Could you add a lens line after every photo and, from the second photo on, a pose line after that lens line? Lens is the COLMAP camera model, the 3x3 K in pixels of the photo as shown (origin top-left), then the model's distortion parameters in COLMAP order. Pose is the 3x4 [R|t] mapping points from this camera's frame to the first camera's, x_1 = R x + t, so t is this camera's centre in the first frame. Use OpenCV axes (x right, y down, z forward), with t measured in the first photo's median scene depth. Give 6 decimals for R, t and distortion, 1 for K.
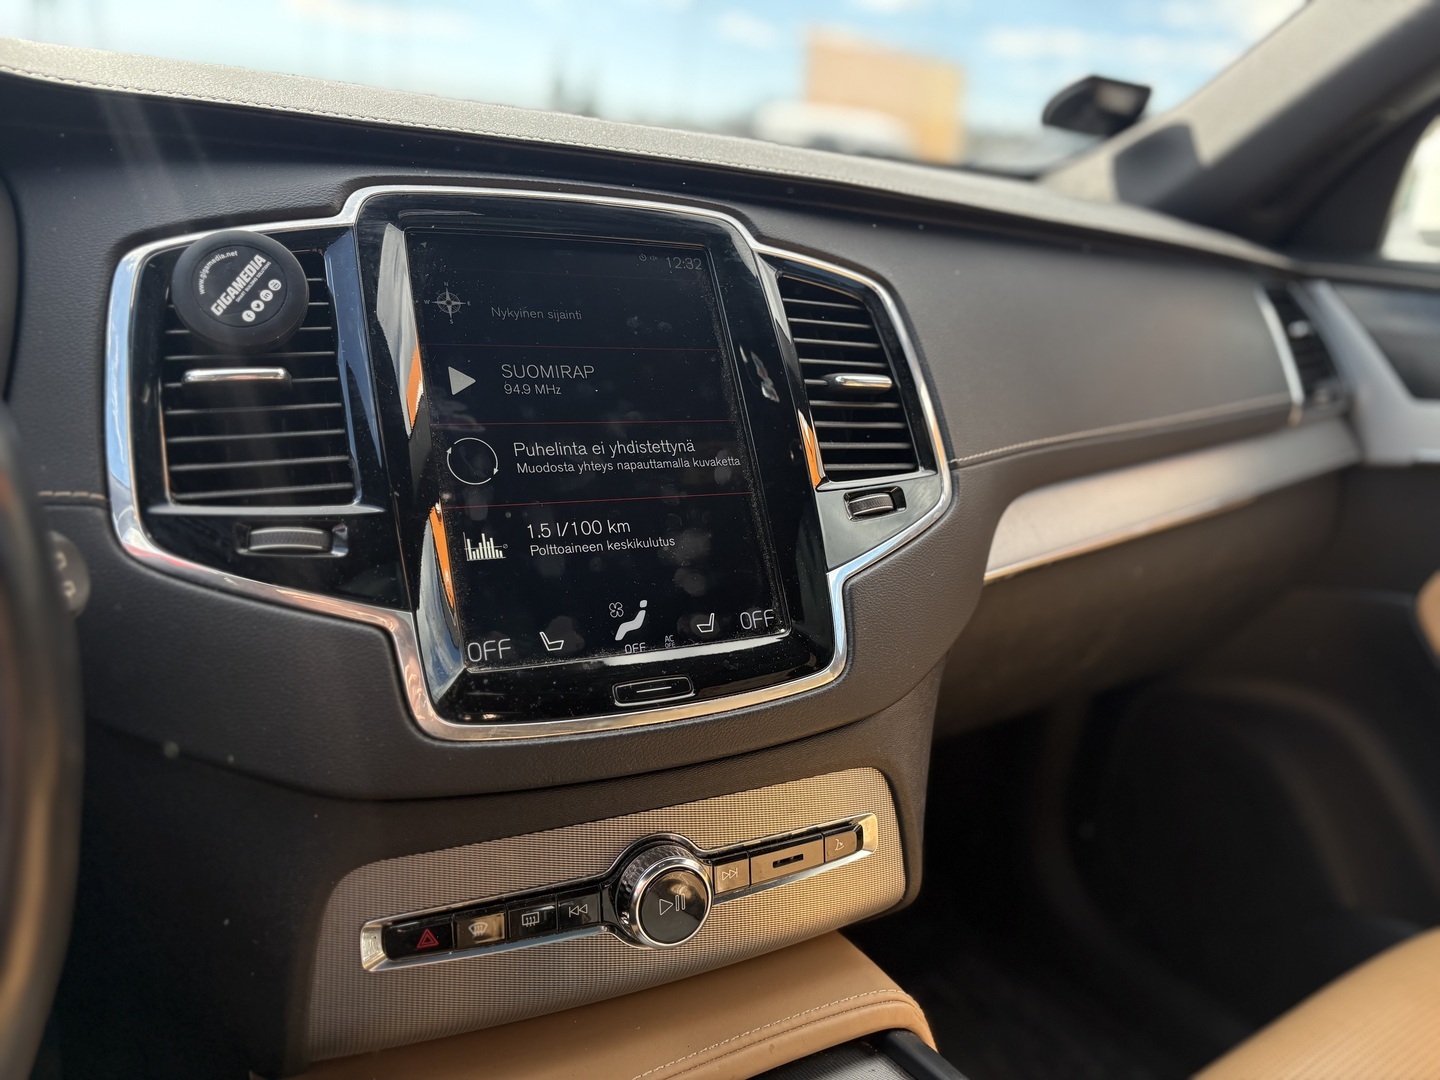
lens RADIAL K [[1056.7, 0, 720.0], [0, 1056.7, 540.0], [0, 0, 1]] dist [-0.005270, -0.002210]
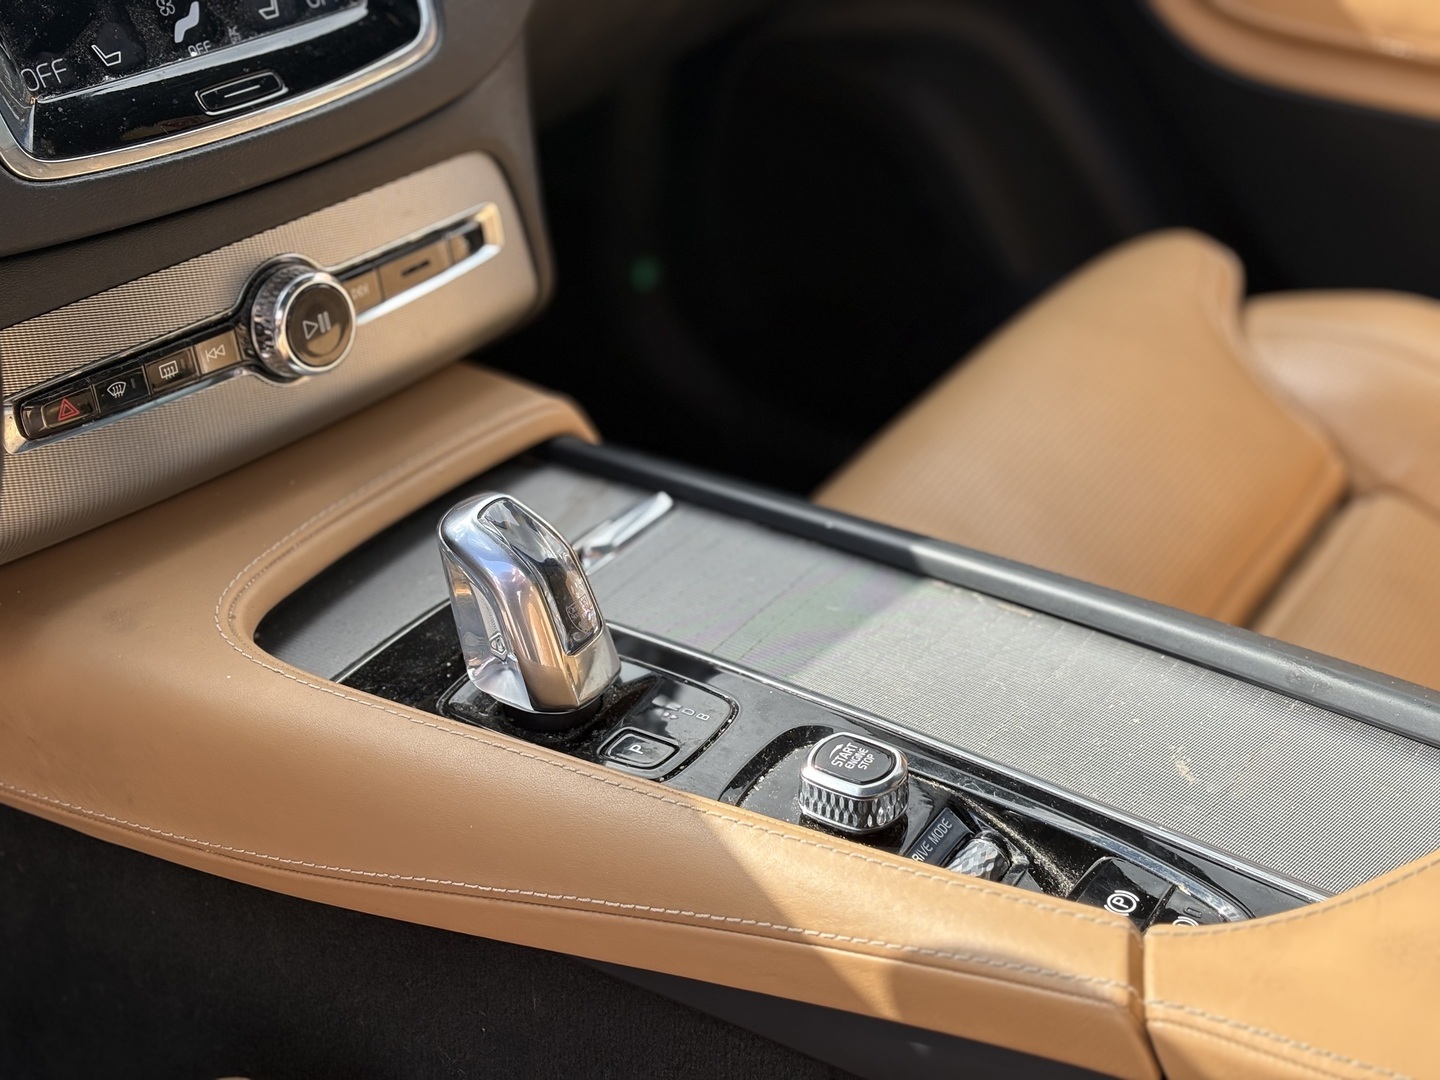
lens RADIAL K [[2188.1, 0, 720.0], [0, 2188.1, 540.0], [0, 0, 1]] dist [0.262808, -0.918318]
pose [[0.911703, -0.241876, 0.332106, -0.393049], [0.133541, 0.938905, 0.317213, -0.038056], [-0.388542, -0.244854, 0.888303, -0.846010]]
